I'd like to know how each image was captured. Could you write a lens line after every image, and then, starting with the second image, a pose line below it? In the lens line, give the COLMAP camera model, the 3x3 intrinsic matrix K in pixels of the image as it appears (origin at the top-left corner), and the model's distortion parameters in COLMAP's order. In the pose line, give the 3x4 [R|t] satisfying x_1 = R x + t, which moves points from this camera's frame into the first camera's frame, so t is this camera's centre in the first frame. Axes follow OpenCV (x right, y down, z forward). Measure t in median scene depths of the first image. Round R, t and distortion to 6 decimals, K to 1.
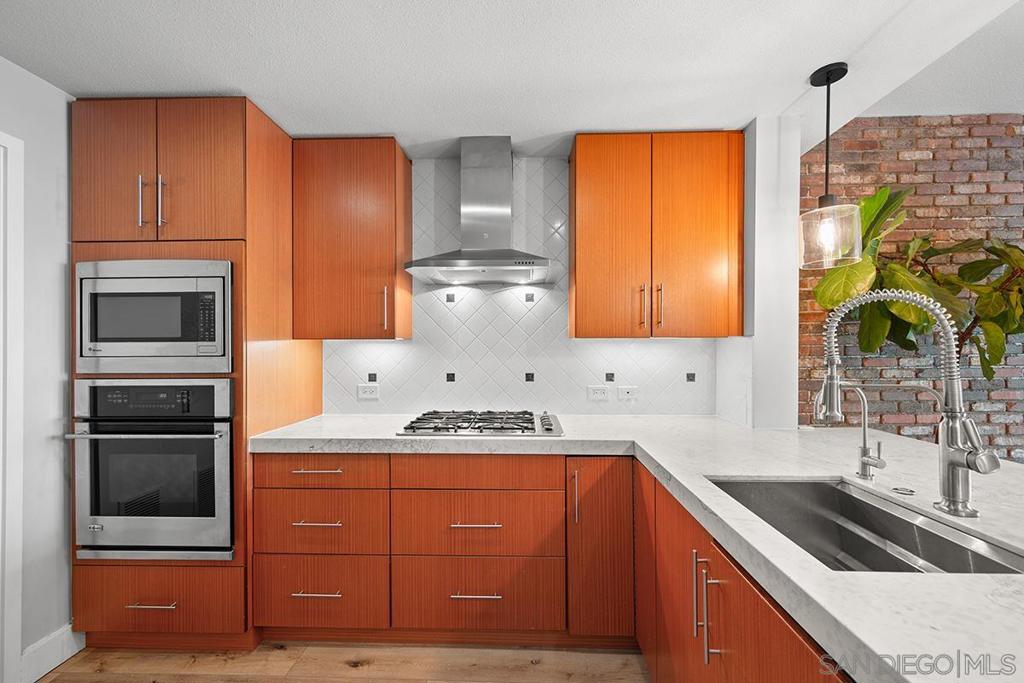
lens RADIAL K [[411.8, 0, 511.1], [0, 411.8, 347.7], [0, 0, 1]] dist [0.001835, -0.000569]
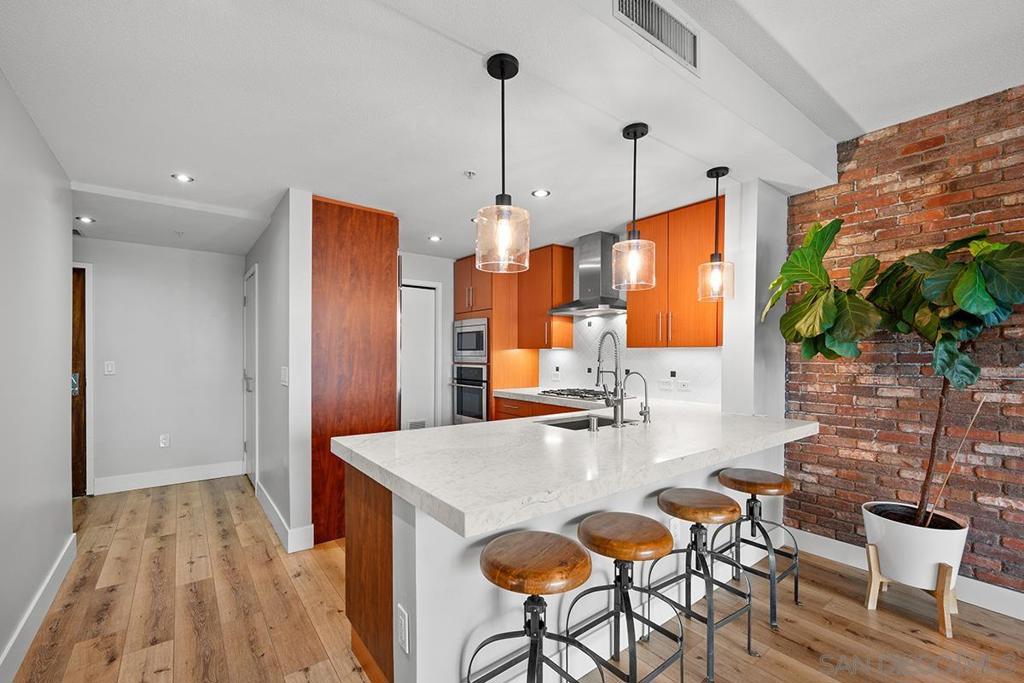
lens RADIAL K [[433.2, 0, 514.9], [0, 433.2, 347.9], [0, 0, 1]] dist [-0.003882, -0.000366]
pose [[0.636395, -0.003699, -0.771355, 1.411263], [0.001810, 0.999993, -0.003302, -0.020990], [0.771362, 0.000705, 0.636397, -0.525569]]
